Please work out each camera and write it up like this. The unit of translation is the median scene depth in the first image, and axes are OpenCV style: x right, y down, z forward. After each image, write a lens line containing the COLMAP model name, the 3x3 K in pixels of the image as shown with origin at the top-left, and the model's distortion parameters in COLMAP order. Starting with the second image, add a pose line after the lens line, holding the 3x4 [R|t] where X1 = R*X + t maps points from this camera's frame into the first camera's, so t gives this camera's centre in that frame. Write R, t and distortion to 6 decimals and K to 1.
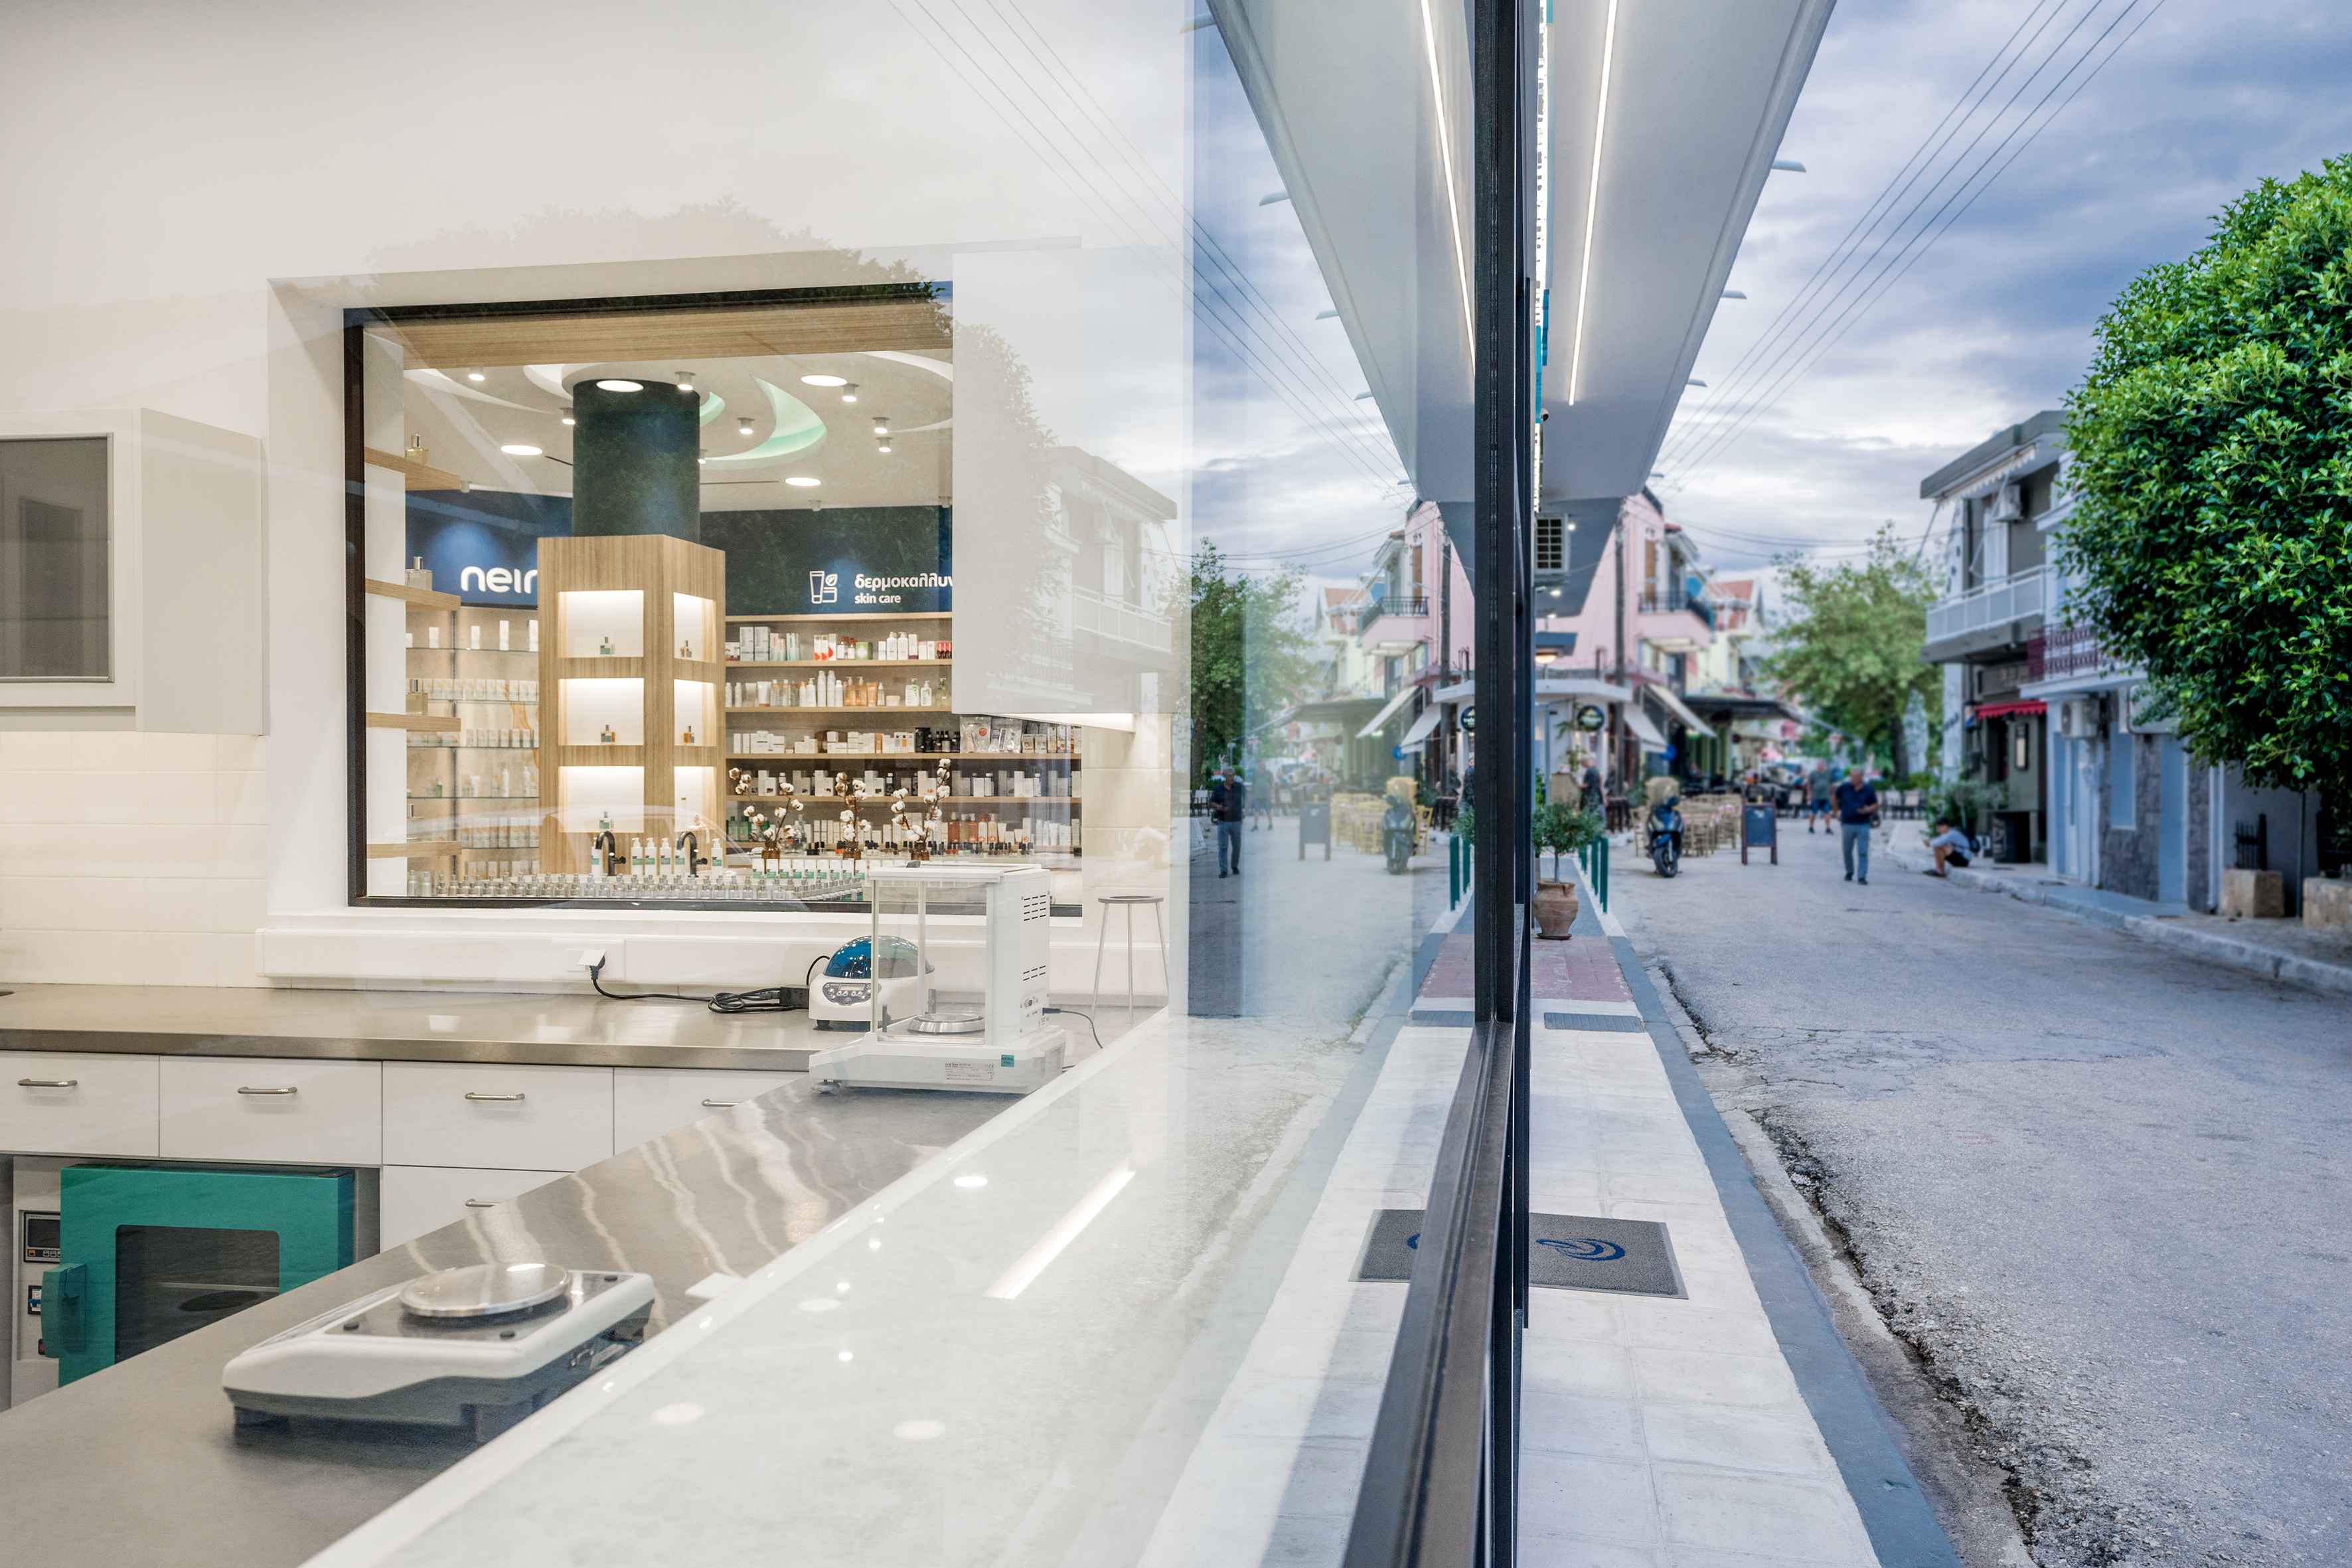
lens RADIAL K [[1746.5, 0, 1238.1], [0, 1746.5, 779.3], [0, 0, 1]] dist [-0.002706, 0.030125]
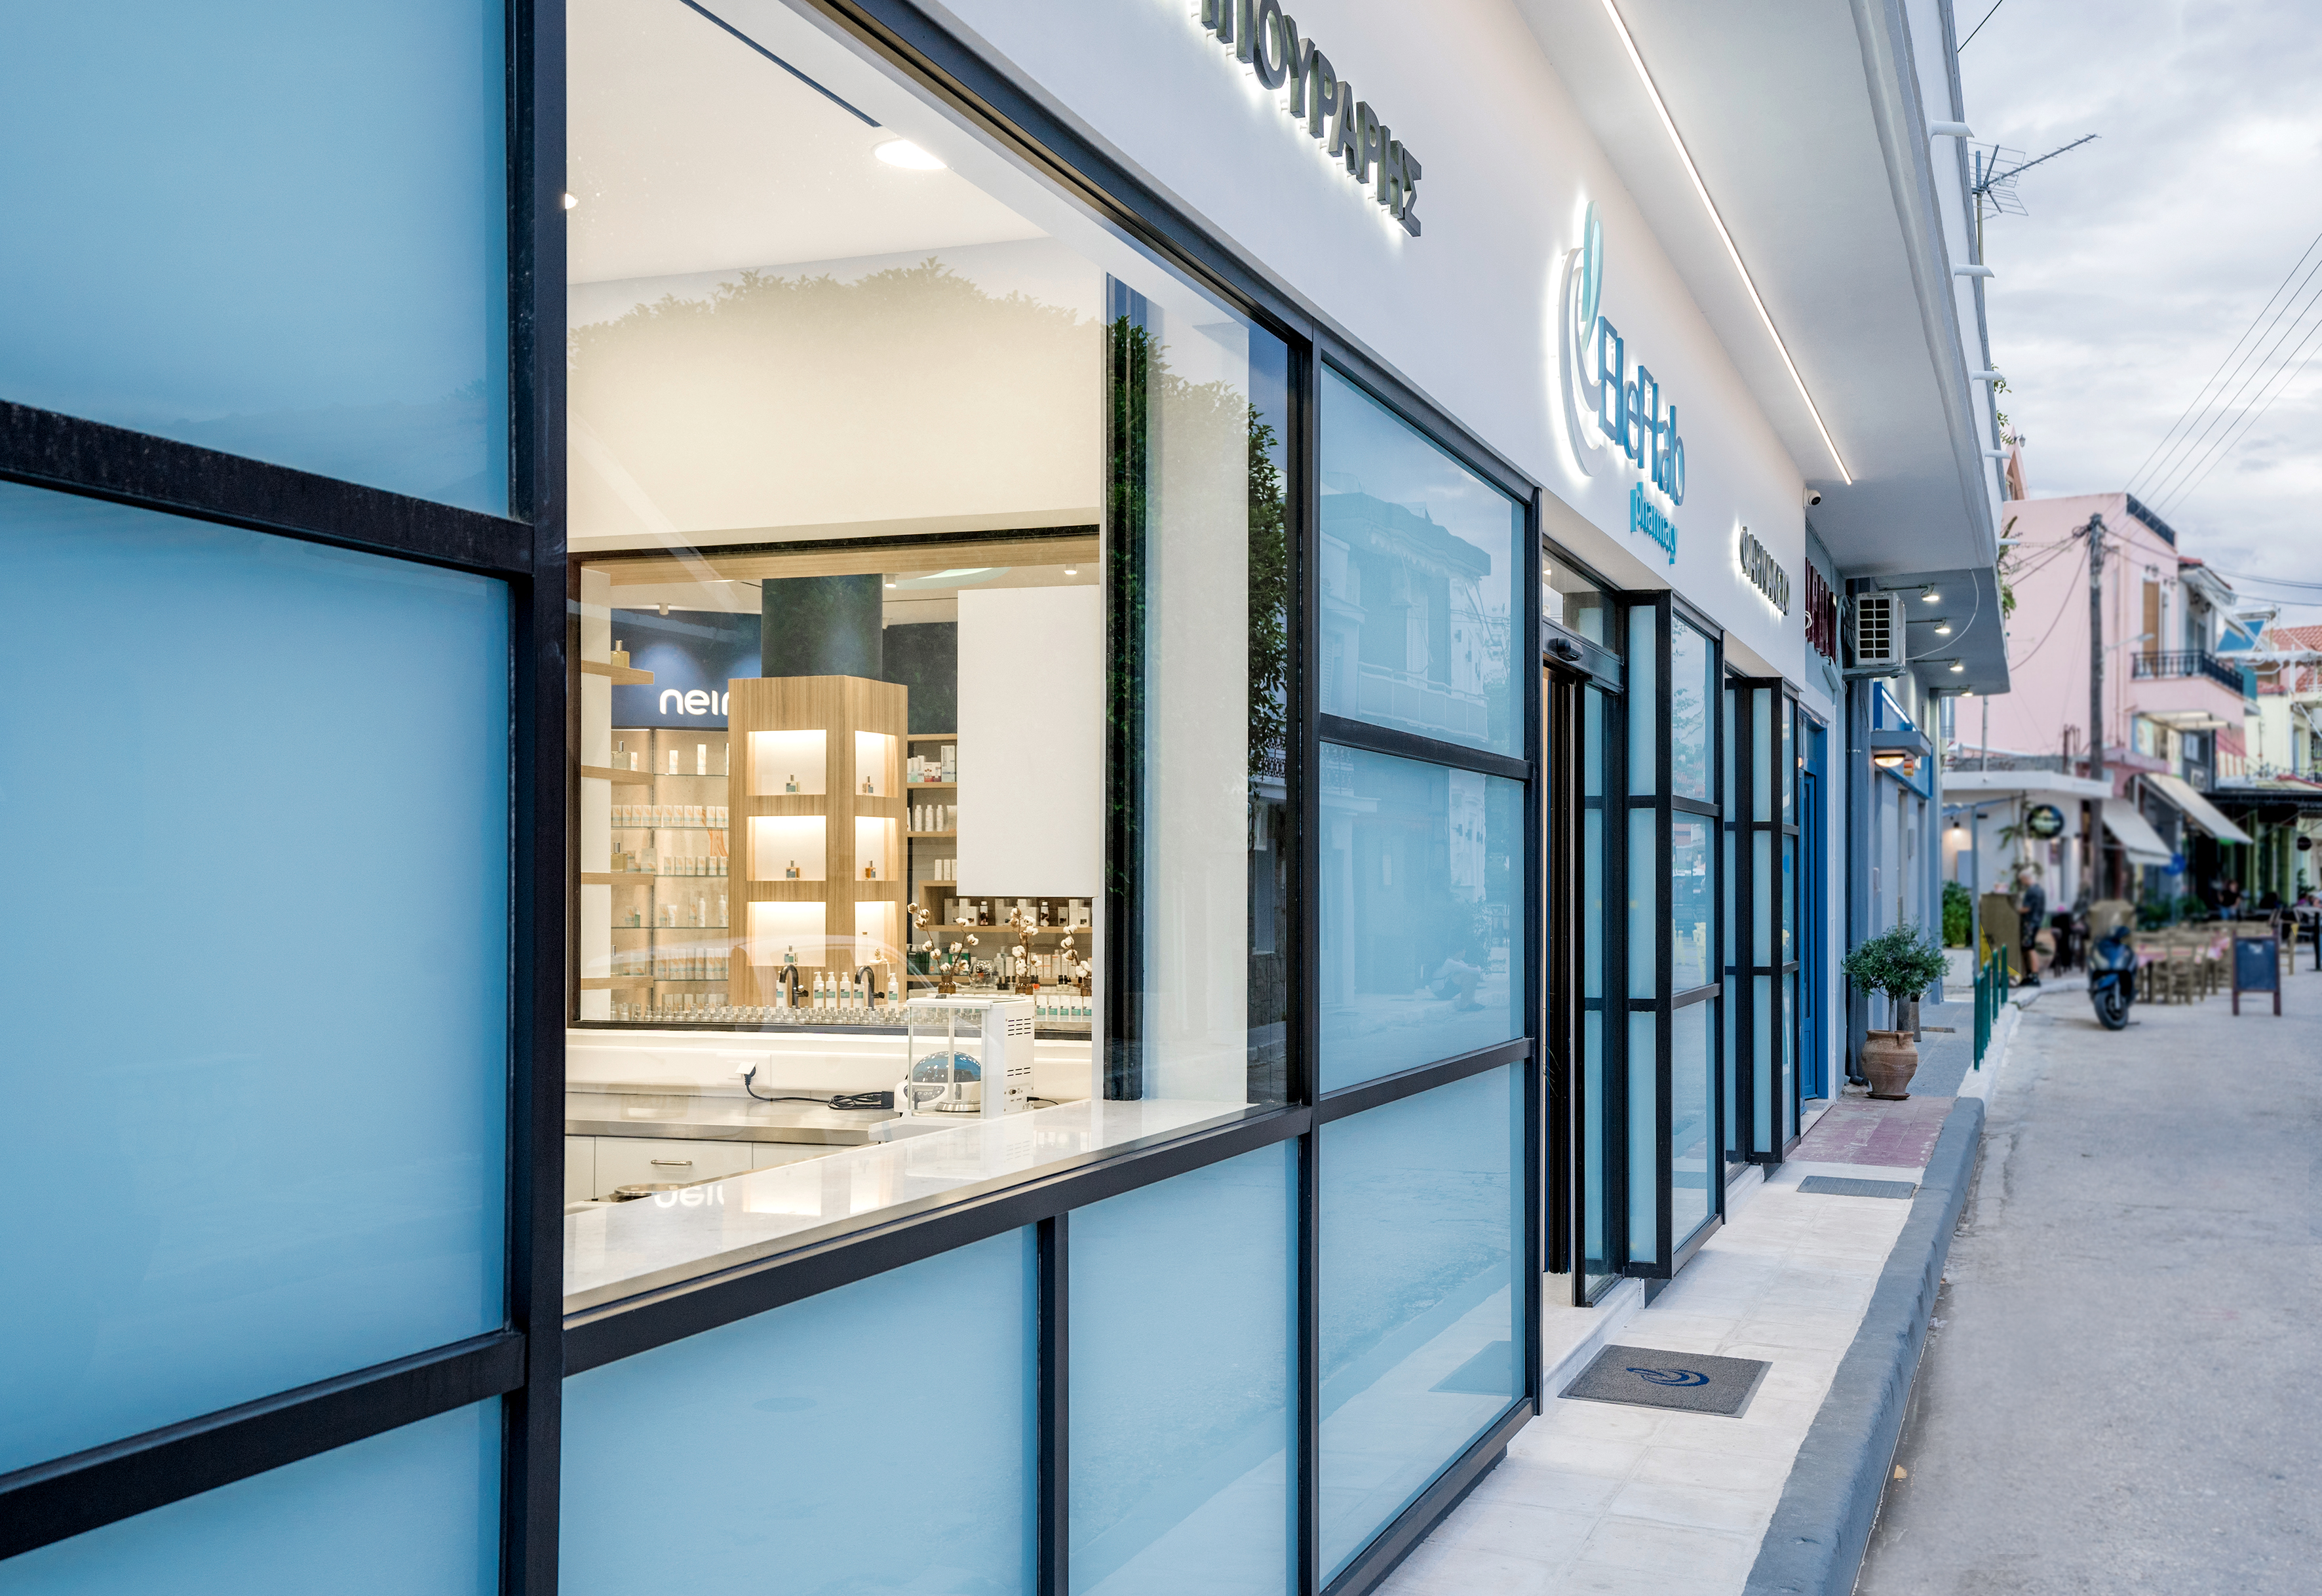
lens RADIAL K [[2285.3, 0, 1224.8], [0, 2285.3, 852.7], [0, 0, 1]] dist [0.075180, 0.000399]
pose [[0.984075, -0.001856, -0.177744, 0.102553], [-0.001357, 0.999838, -0.017957, -0.009883], [0.177749, 0.017912, 0.983913, -0.222849]]
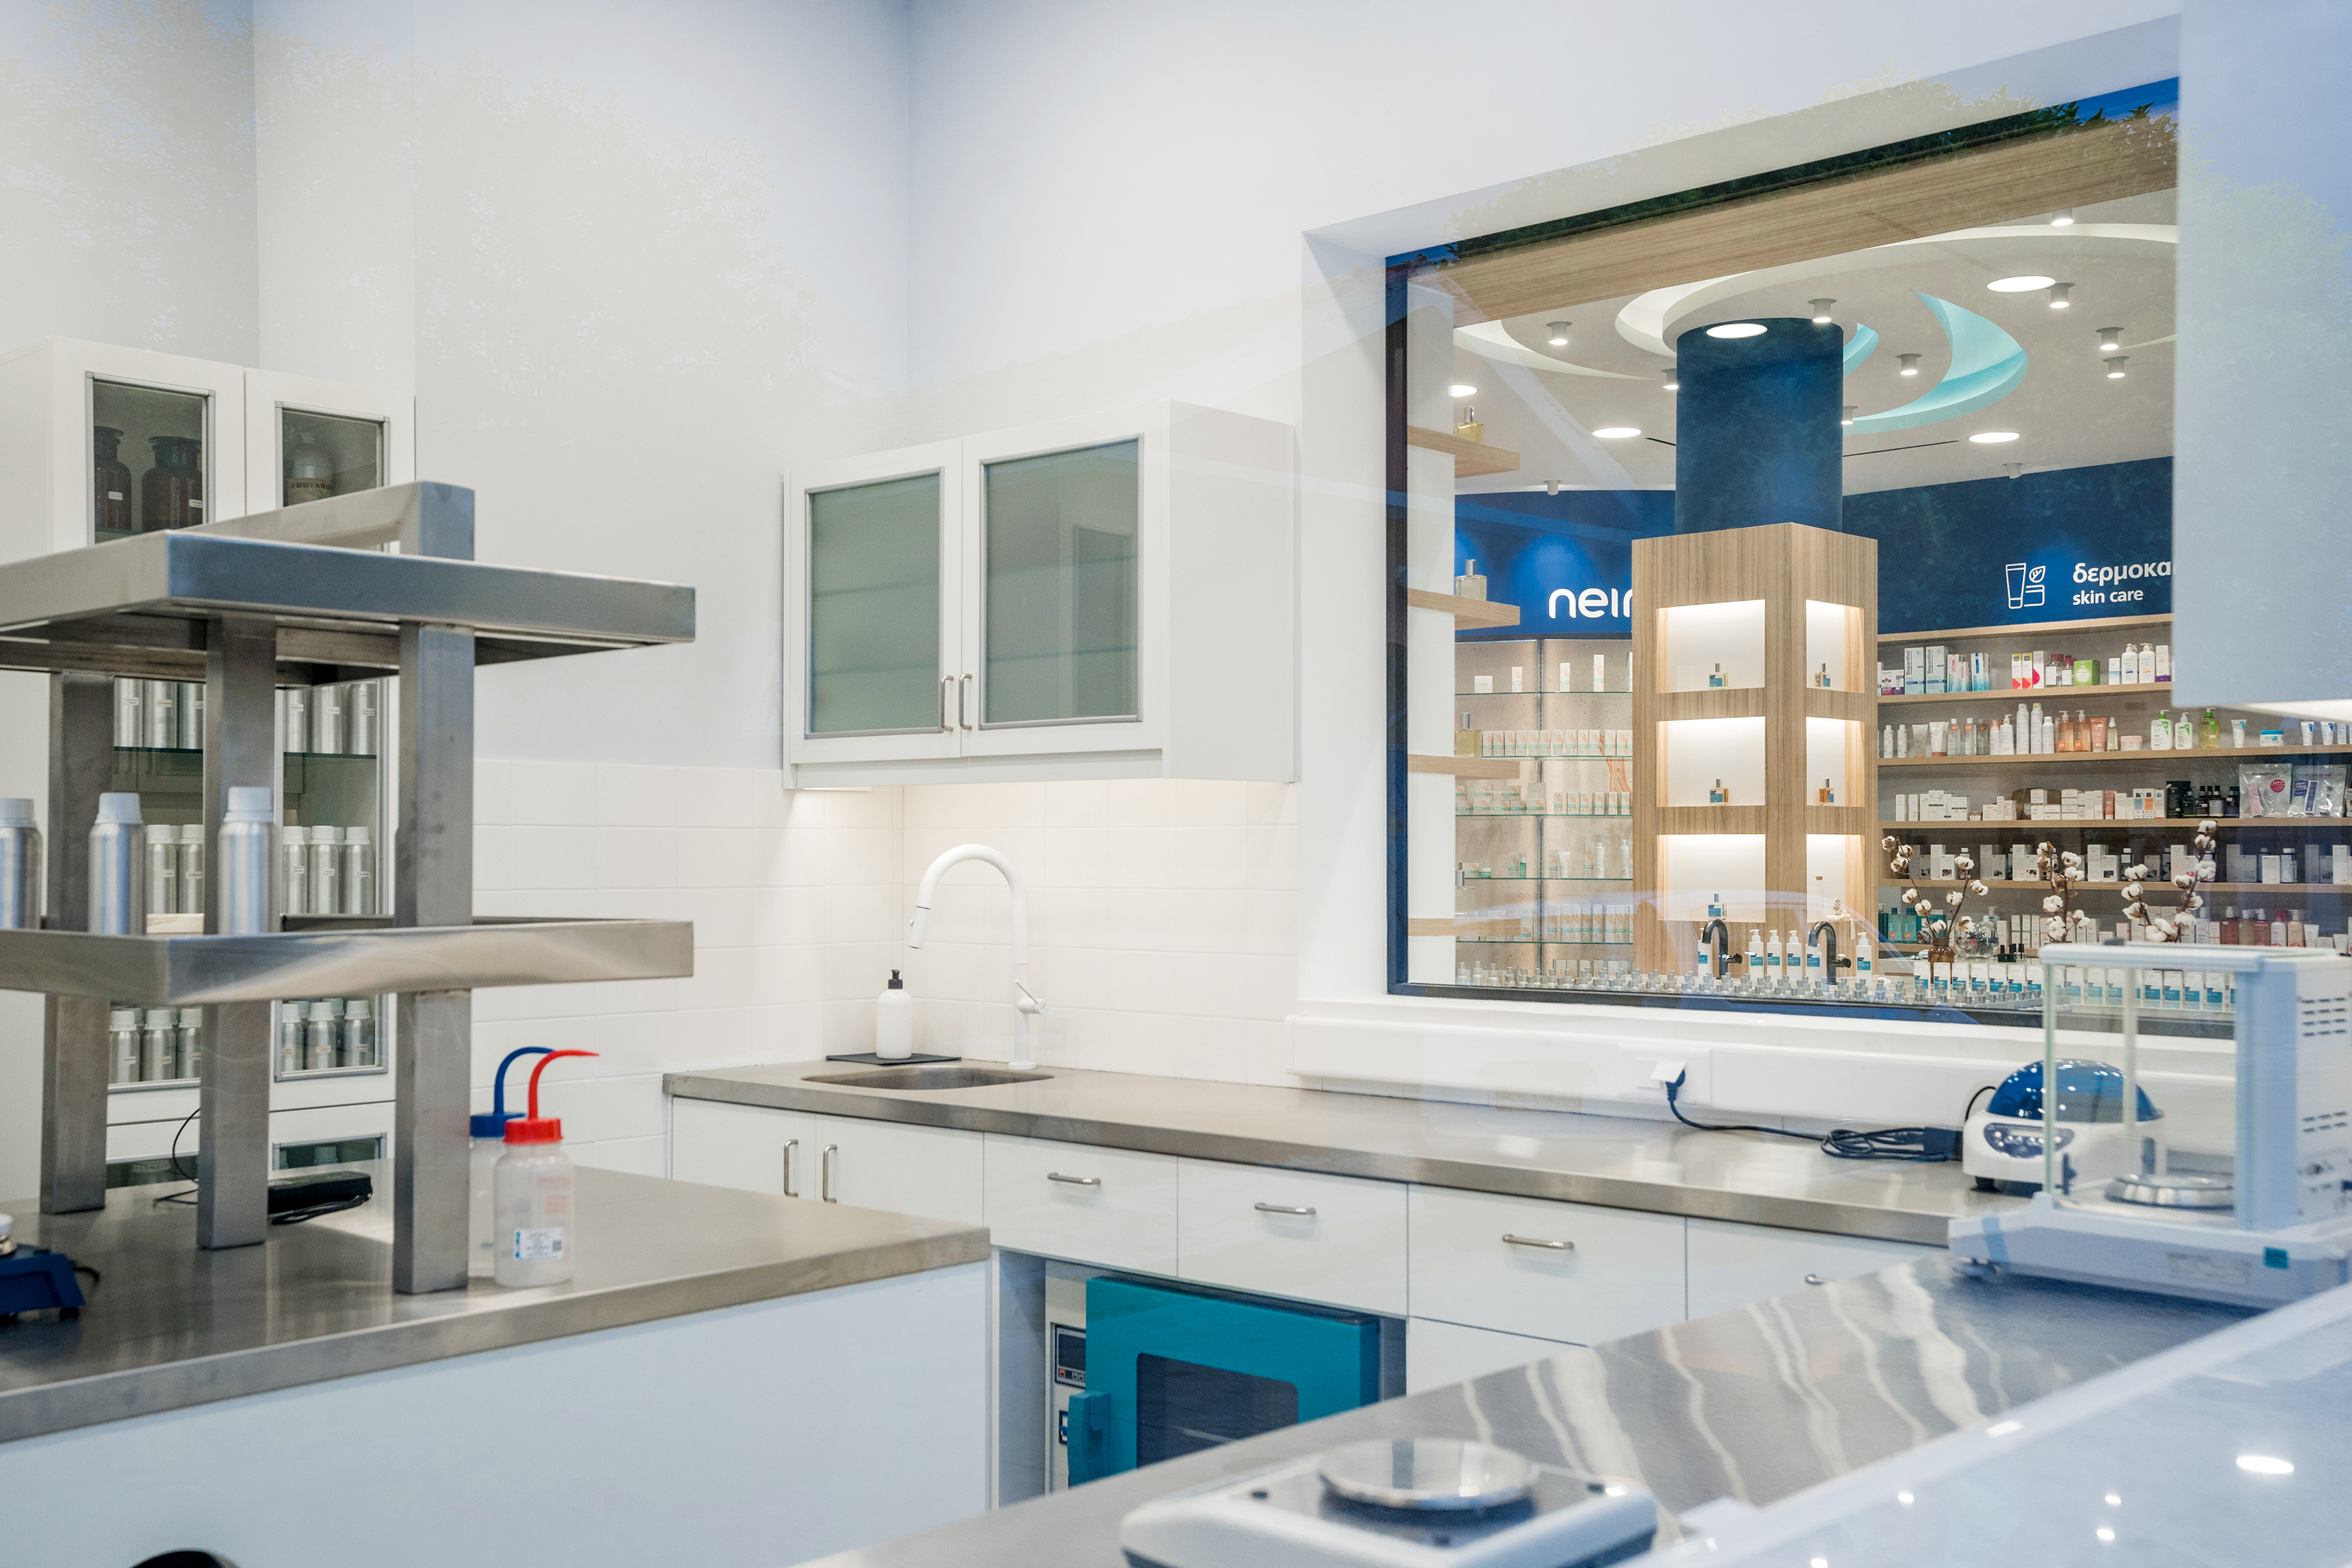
lens RADIAL K [[2337.9, 0, 1175.3], [0, 2337.9, 825.4], [0, 0, 1]] dist [0.078648, 0.001083]
pose [[0.834476, -0.006604, -0.551004, 0.002633], [-0.003216, 0.999853, -0.016853, 0.005411], [0.551035, 0.015835, 0.834332, 0.017041]]
